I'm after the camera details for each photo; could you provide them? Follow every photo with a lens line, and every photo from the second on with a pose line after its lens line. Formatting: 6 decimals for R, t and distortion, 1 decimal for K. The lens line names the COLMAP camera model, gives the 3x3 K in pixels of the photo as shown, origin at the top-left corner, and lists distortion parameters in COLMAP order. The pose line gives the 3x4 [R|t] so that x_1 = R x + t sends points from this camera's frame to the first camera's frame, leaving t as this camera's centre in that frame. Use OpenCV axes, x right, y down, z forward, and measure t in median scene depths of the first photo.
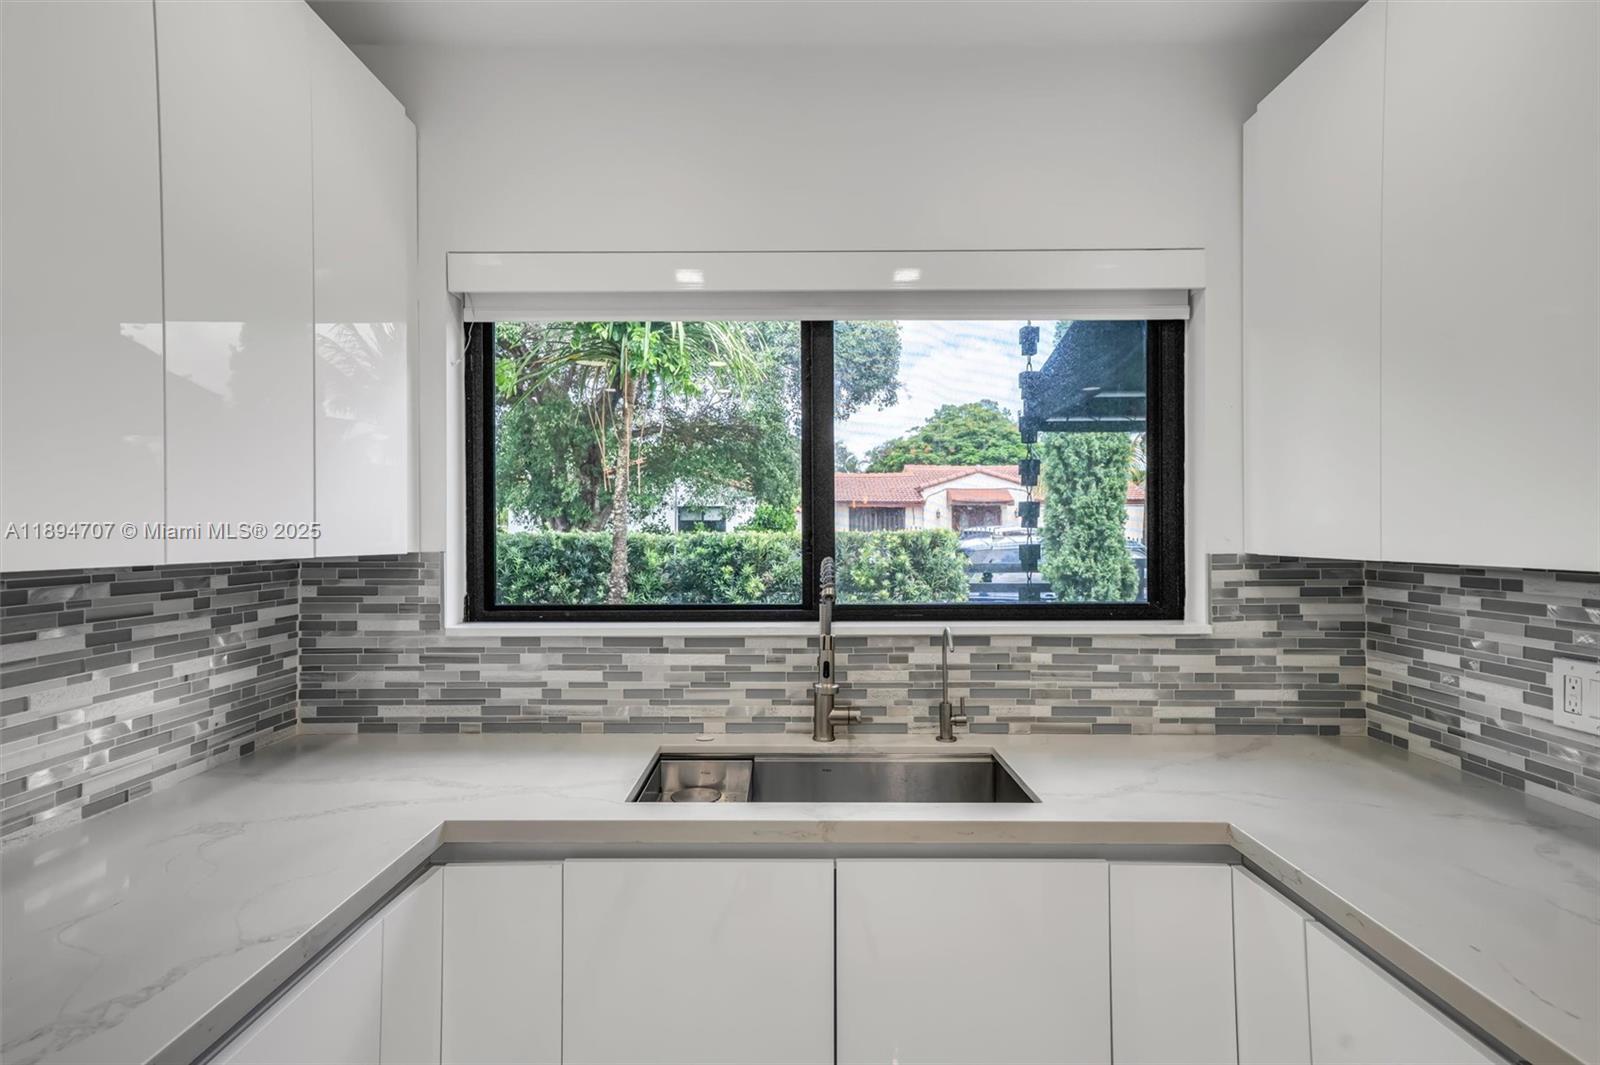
lens RADIAL K [[817.5, 0, 800.0], [0, 817.5, 532.5], [0, 0, 1]] dist [-0.003509, 0.000209]
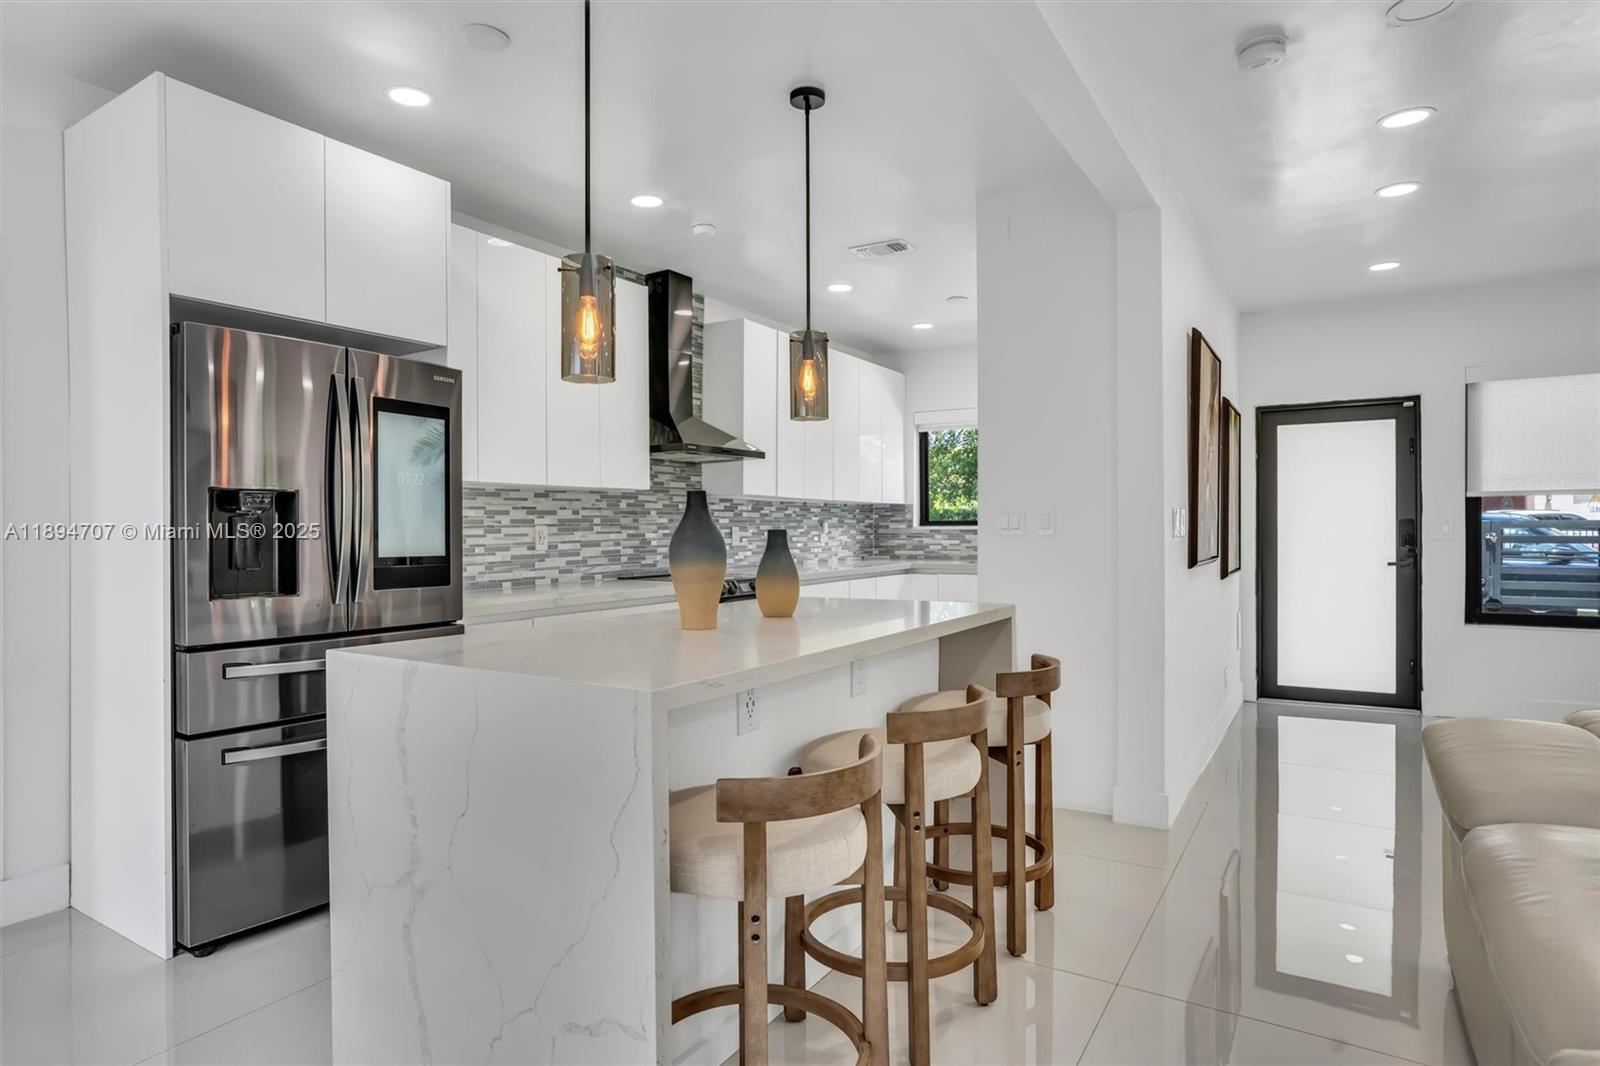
lens RADIAL K [[886.0, 0, 800.0], [0, 886.0, 533.0], [0, 0, 1]] dist [-0.034492, -0.000257]
pose [[0.852791, -0.001171, -0.522251, 1.033878], [0.003833, 0.999985, 0.004018, 0.124841], [0.522238, -0.005428, 0.852783, -2.269713]]
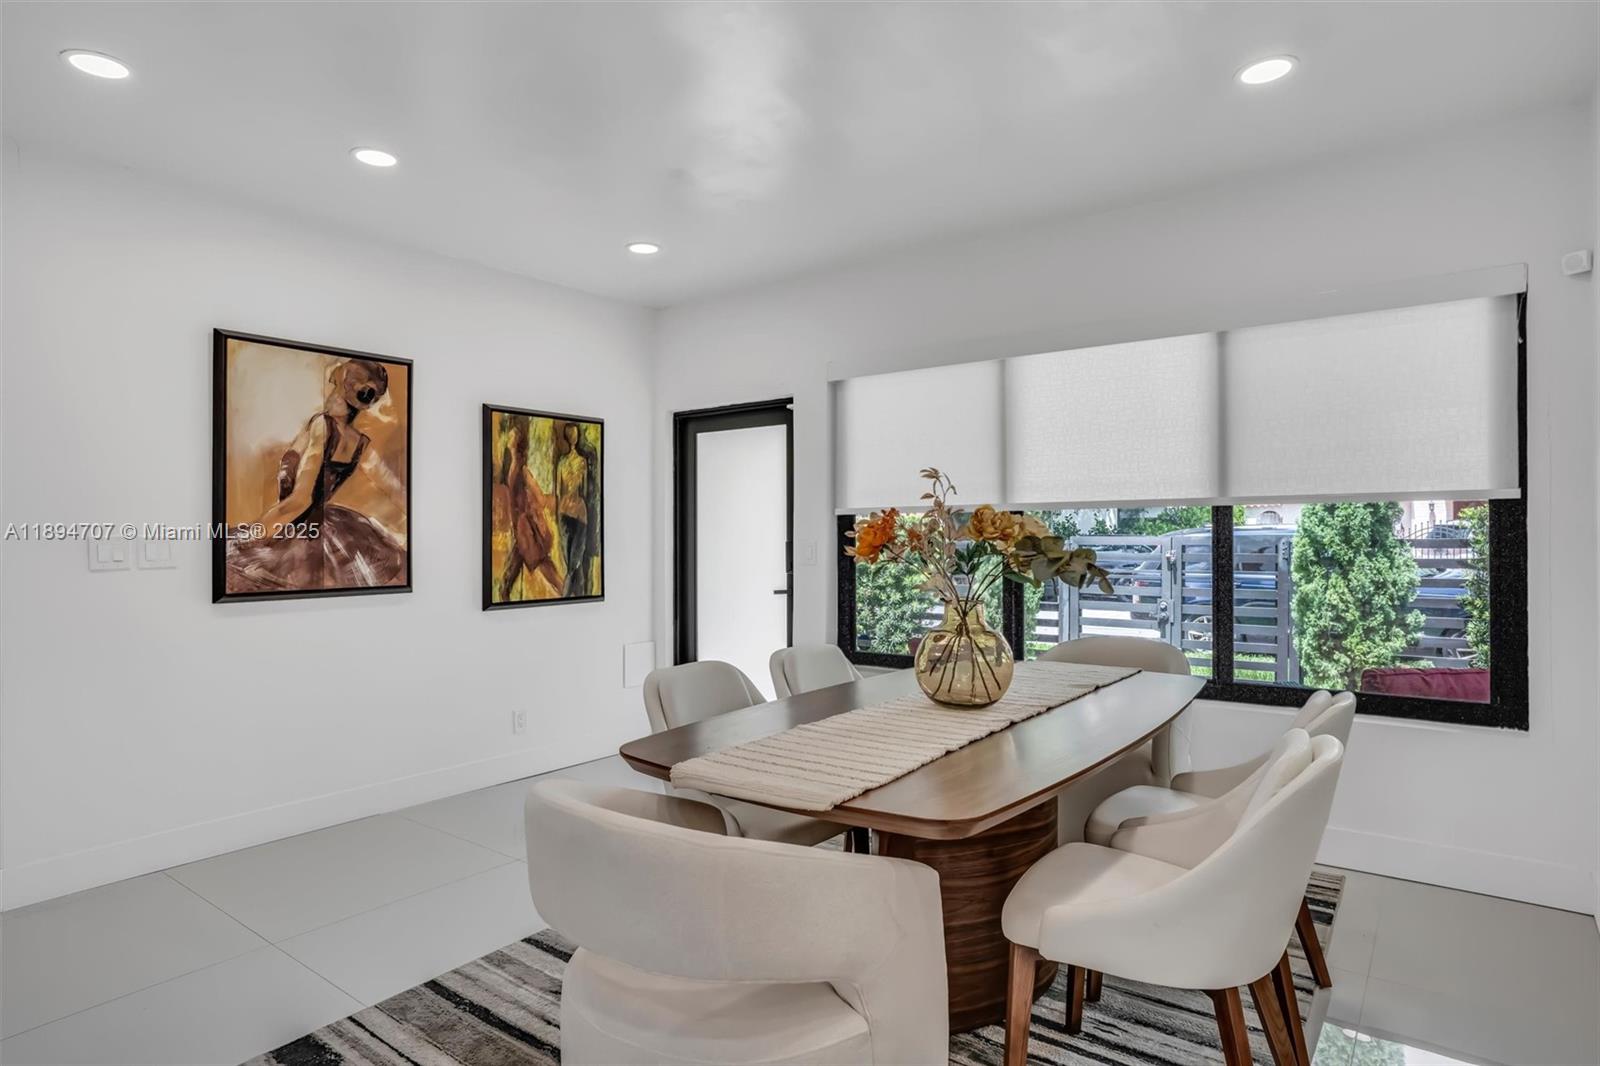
lens RADIAL K [[875.0, 0, 798.5], [0, 875.0, 524.7], [0, 0, 1]] dist [-0.057674, 0.049188]
pose [[0.804929, -0.005542, -0.593345, 2.642731], [0.000219, 0.999959, -0.009043, 0.081058], [0.593371, 0.007149, 0.804897, -0.819886]]
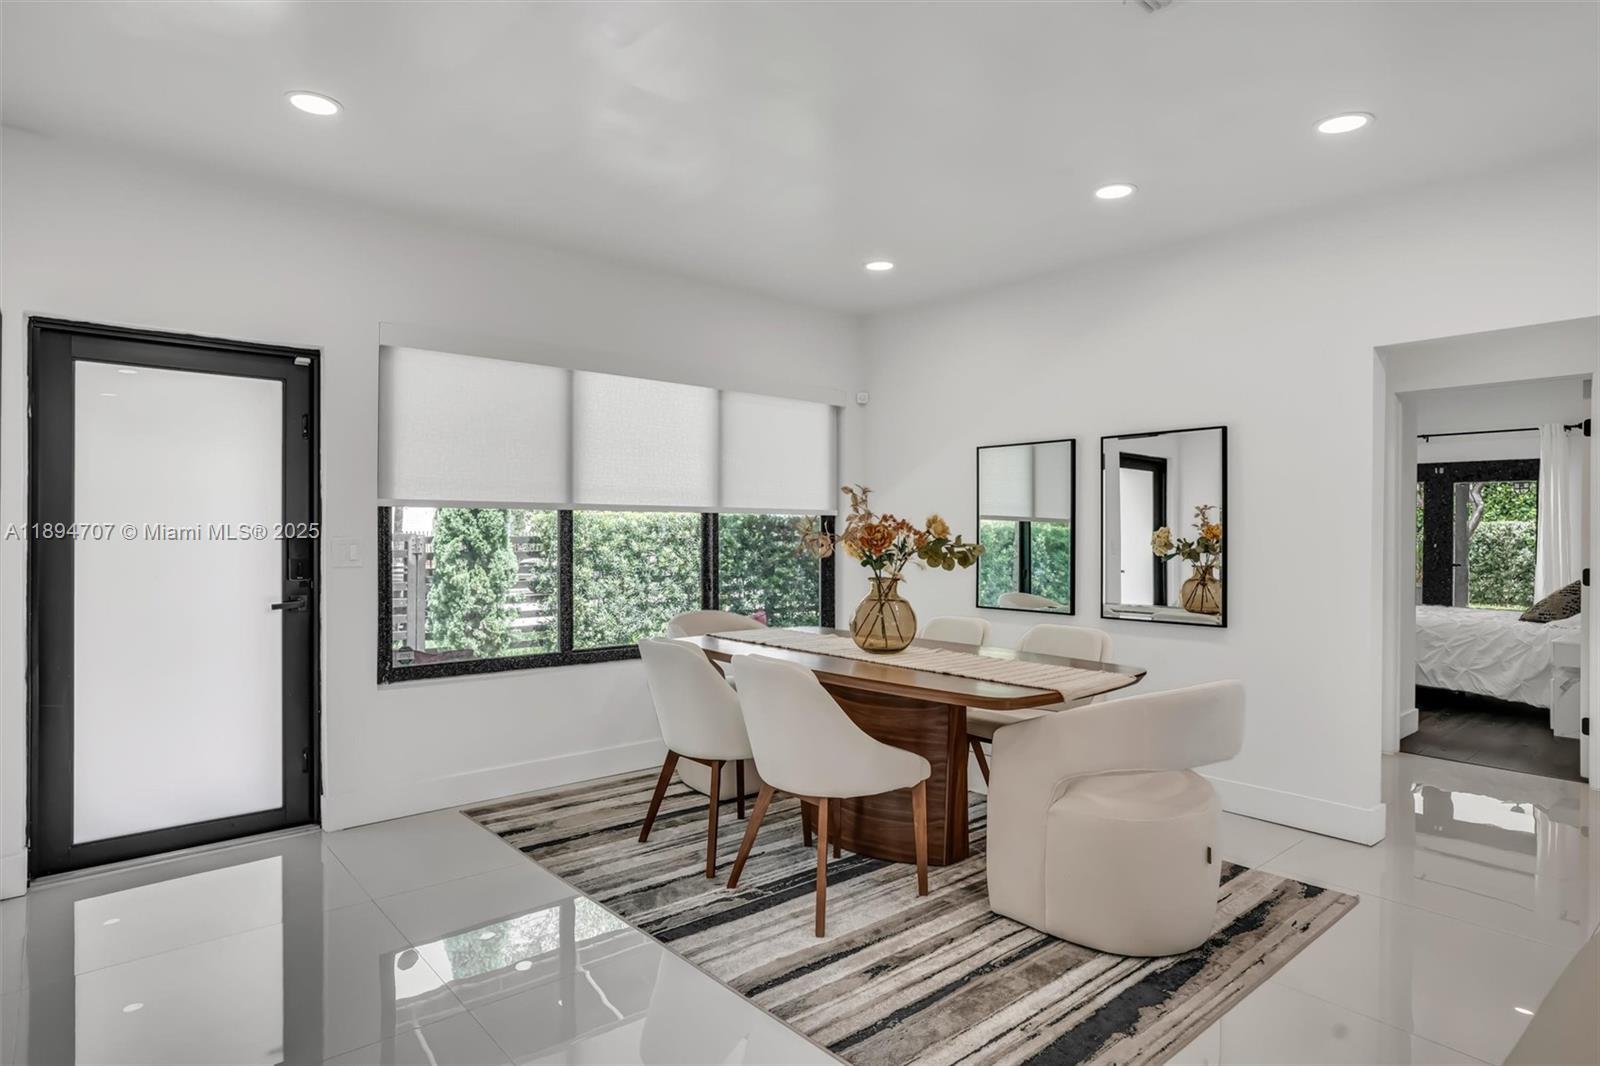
lens RADIAL K [[862.1, 0, 777.1], [0, 862.1, 536.1], [0, 0, 1]] dist [-0.018387, 0.001013]
pose [[0.761174, 0.003753, 0.648536, 0.833581], [-0.006509, 0.999977, 0.001852, 0.087751], [-0.648515, -0.005631, 0.761181, -0.892053]]
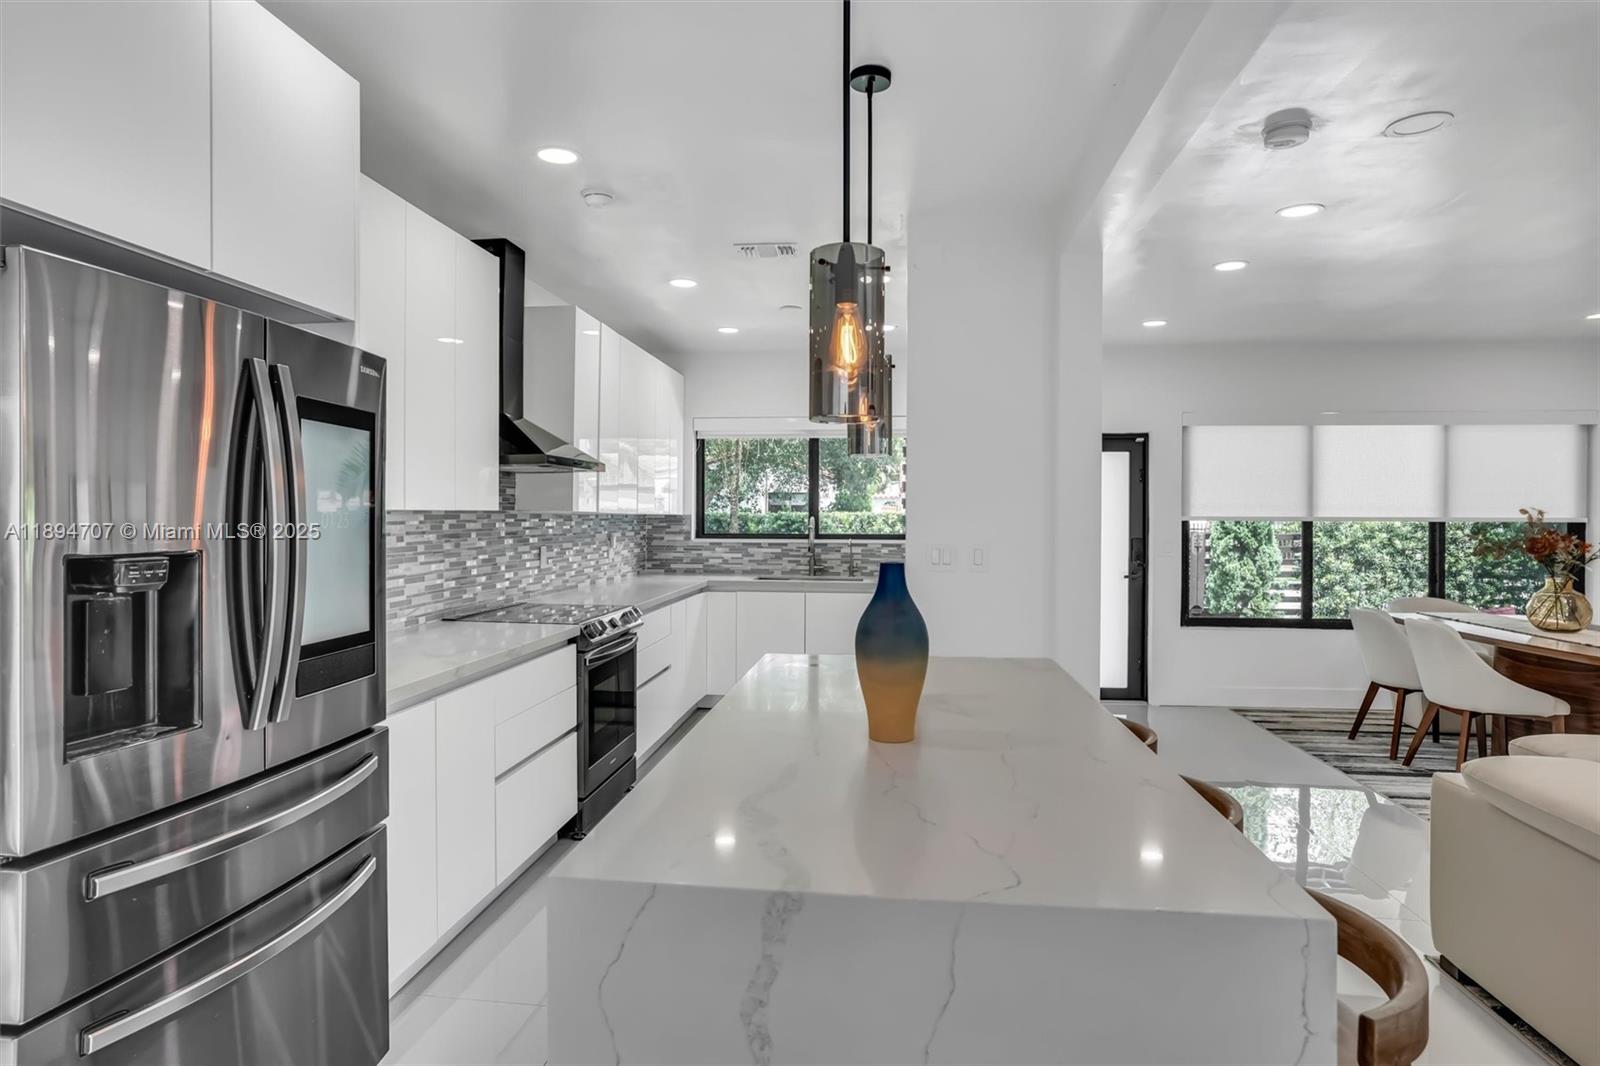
lens RADIAL K [[875.0, 0, 798.5], [0, 875.0, 524.7], [0, 0, 1]] dist [-0.057674, 0.049188]
pose [[0.993489, 0.008870, -0.113585, 0.343934], [-0.008040, 0.999938, 0.007763, 0.032707], [0.113647, -0.006799, 0.993498, -2.246204]]
